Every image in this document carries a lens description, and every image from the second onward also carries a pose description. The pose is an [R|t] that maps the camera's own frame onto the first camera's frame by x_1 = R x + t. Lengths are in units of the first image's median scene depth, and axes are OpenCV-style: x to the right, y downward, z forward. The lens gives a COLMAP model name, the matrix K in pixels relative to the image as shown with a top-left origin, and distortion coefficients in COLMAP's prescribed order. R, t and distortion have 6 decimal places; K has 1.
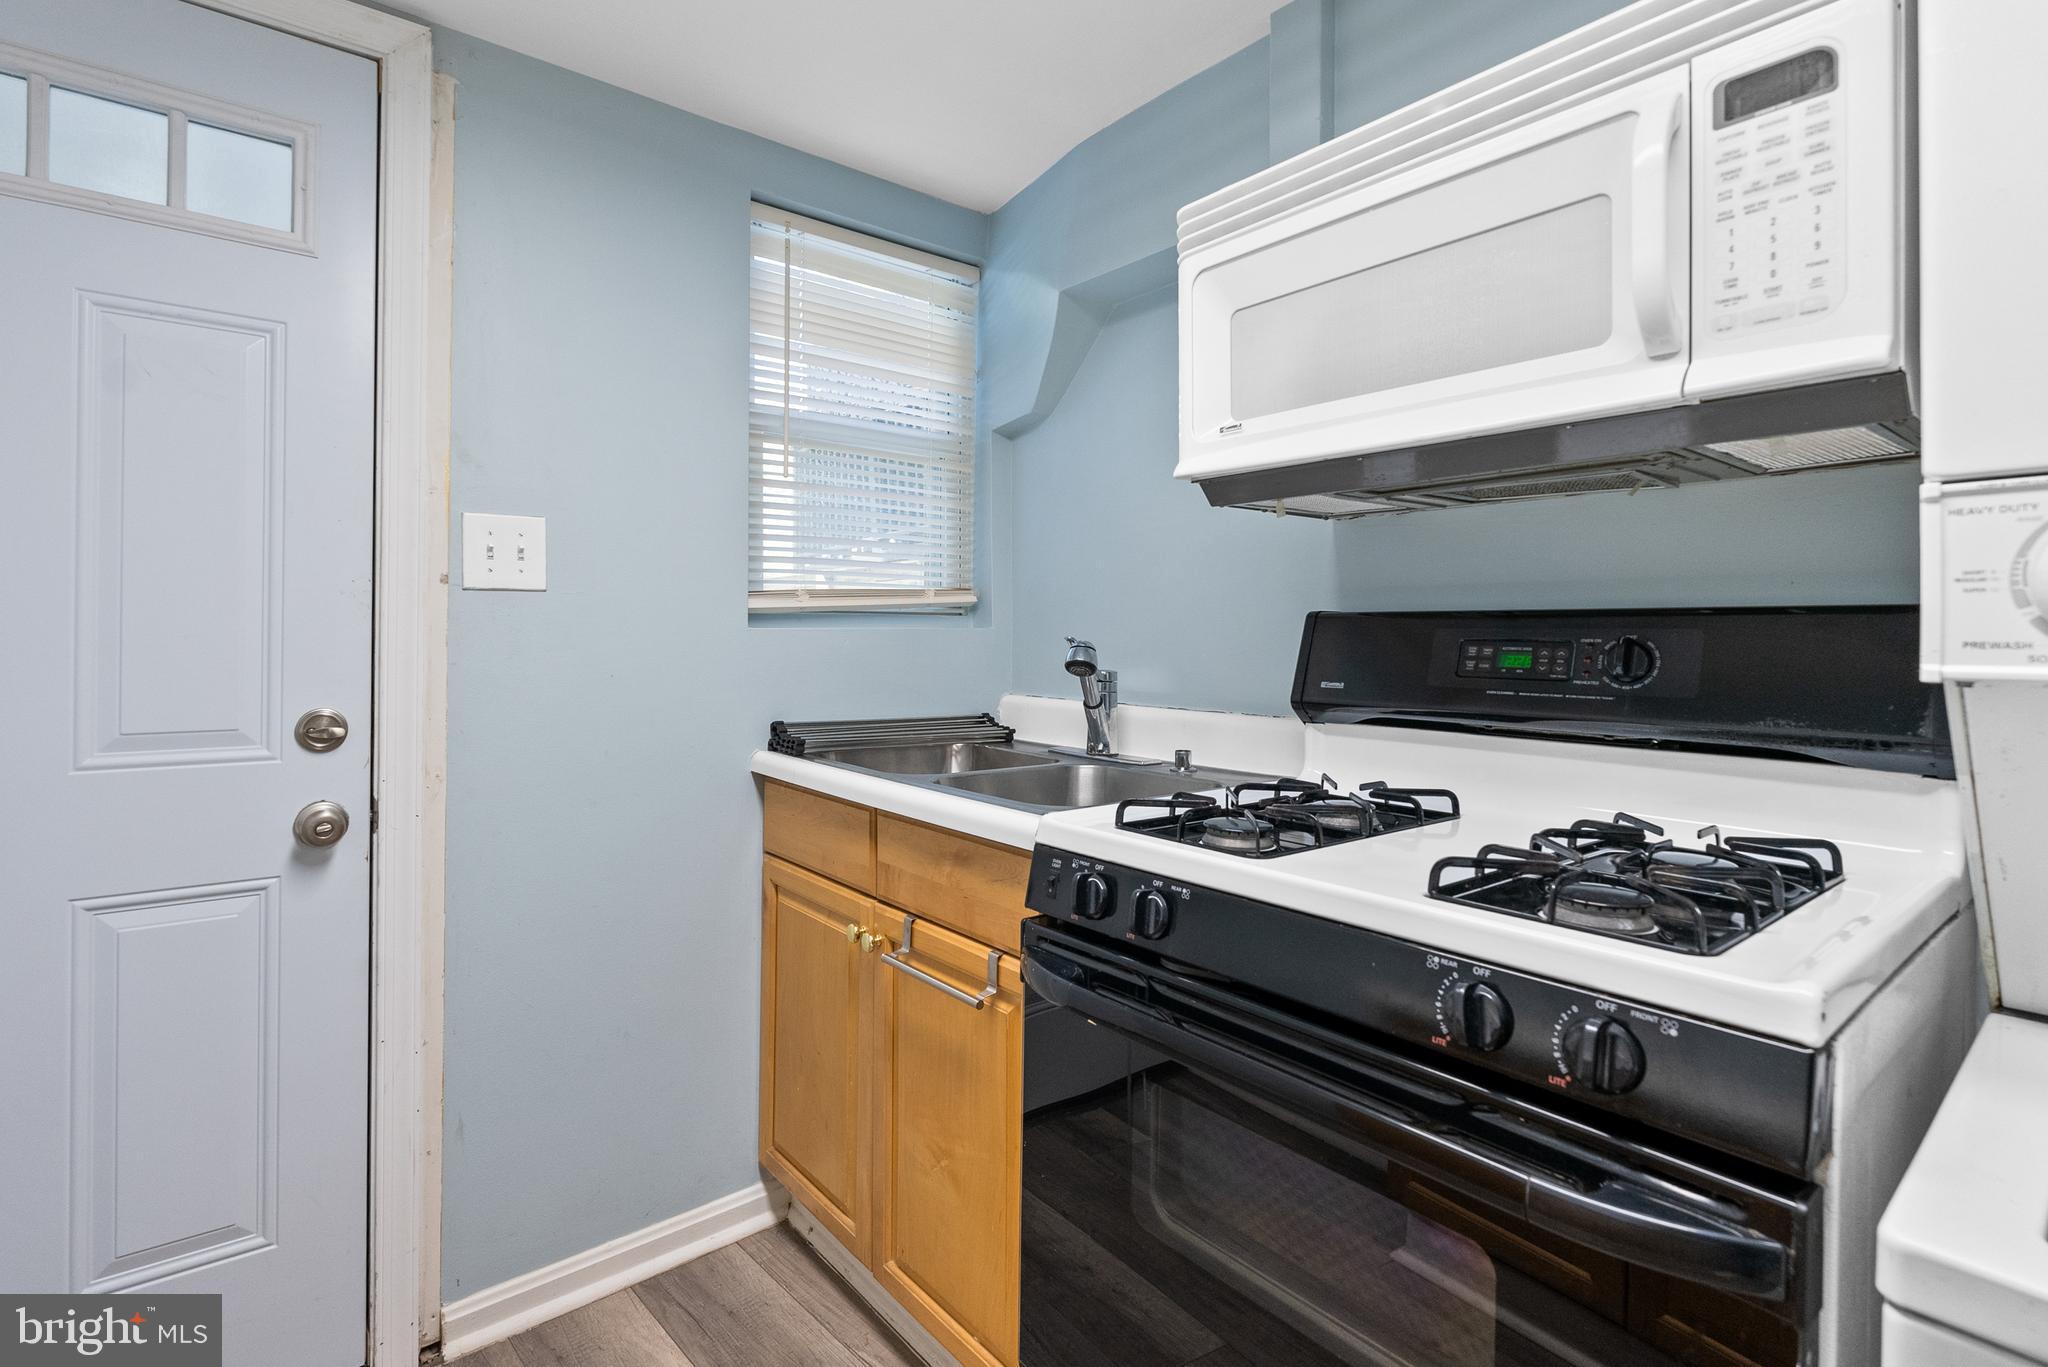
lens RADIAL K [[978.1, 0, 1025.0], [0, 978.1, 623.8], [0, 0, 1]] dist [0.001080, 0.000157]
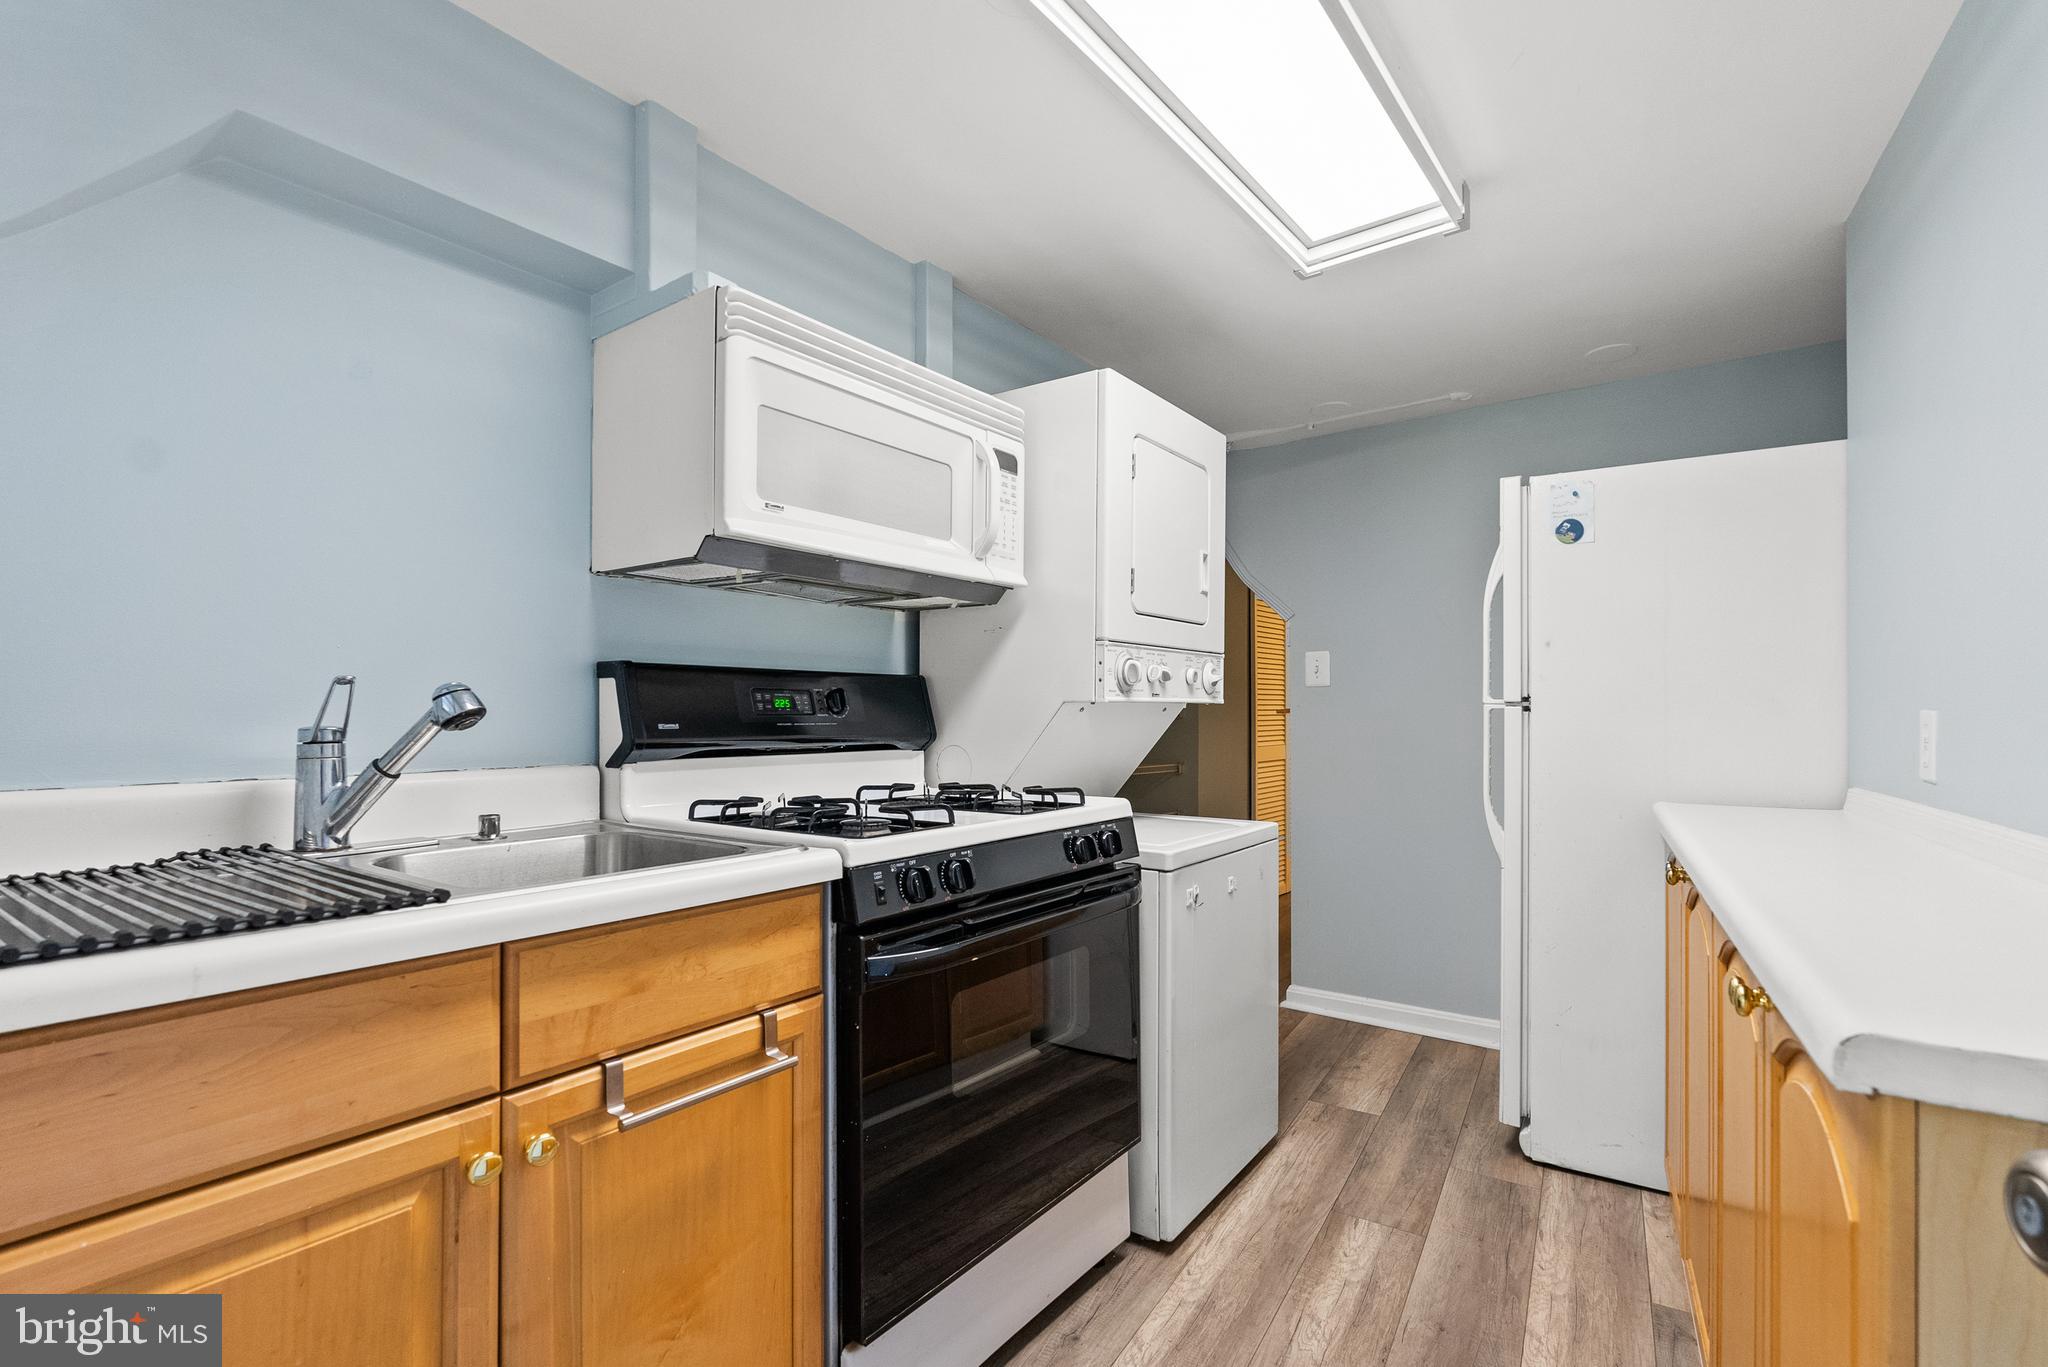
lens RADIAL K [[935.0, 0, 1024.0], [0, 935.0, 683.5], [0, 0, 1]] dist [-0.001572, 0.000141]
pose [[-0.248679, 0.021948, 0.968337, -0.948637], [-0.014143, 0.999554, -0.026288, 0.039536], [-0.968483, -0.020232, -0.248258, 0.972110]]
